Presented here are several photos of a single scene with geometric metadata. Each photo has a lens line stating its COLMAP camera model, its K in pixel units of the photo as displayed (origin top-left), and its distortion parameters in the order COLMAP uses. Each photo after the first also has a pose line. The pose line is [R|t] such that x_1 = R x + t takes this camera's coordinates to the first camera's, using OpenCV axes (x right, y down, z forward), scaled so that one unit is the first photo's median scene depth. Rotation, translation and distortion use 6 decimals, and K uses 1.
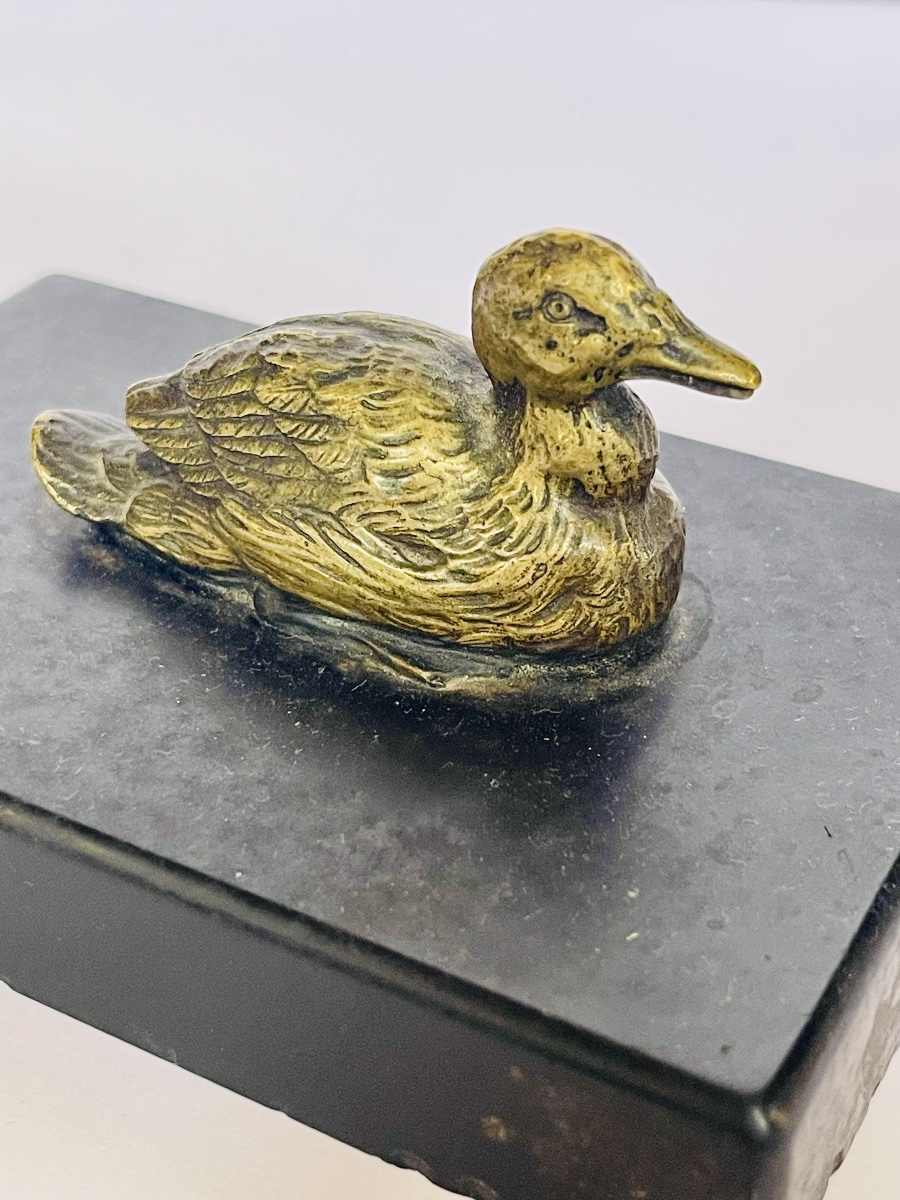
lens RADIAL K [[1956.1, 0, 450.0], [0, 1956.1, 600.0], [0, 0, 1]] dist [0.189903, -0.050320]
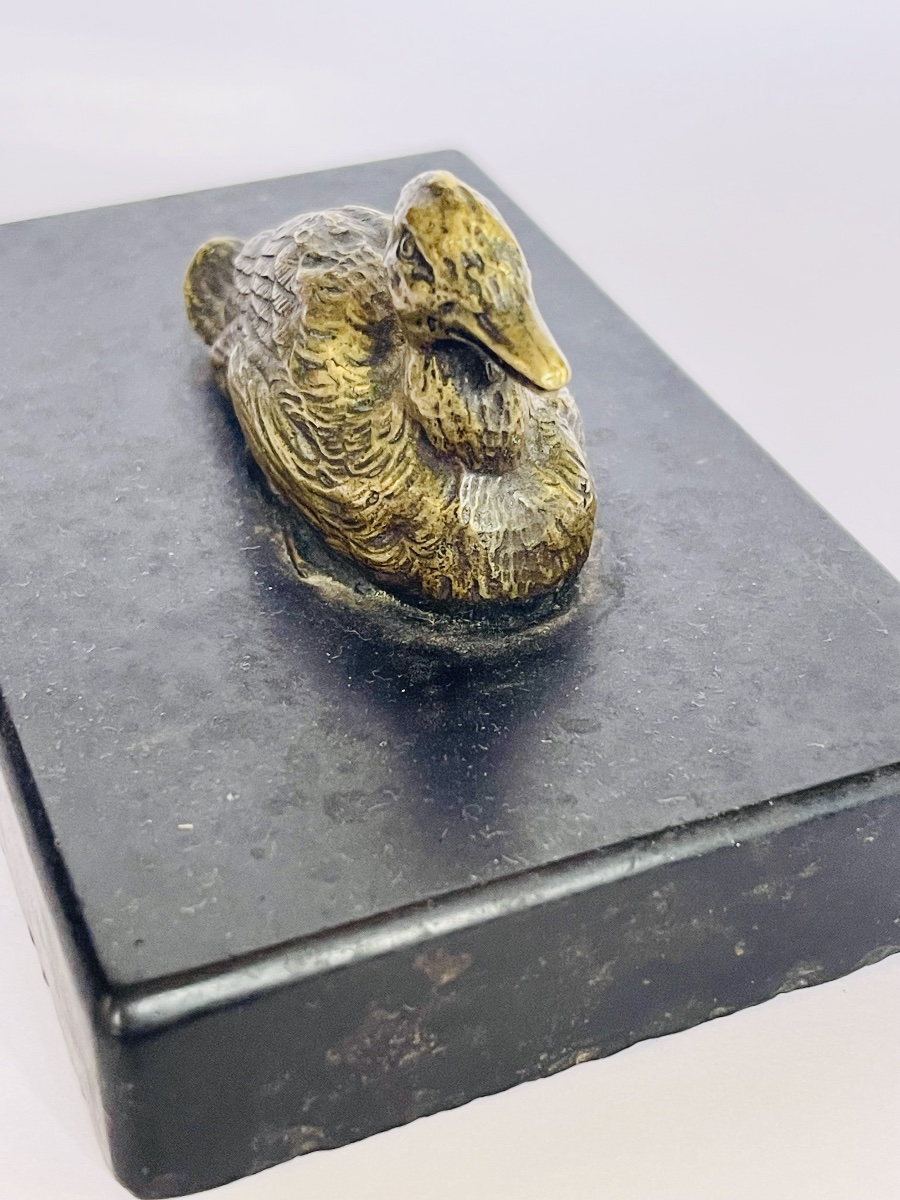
lens RADIAL K [[1956.1, 0, 450.0], [0, 1956.1, 600.0], [0, 0, 1]] dist [0.189903, -0.050320]
pose [[0.782742, 0.380892, -0.492175, 0.592433], [-0.366364, 0.921299, 0.130333, -0.112262], [0.503083, 0.078298, 0.860684, 0.144754]]
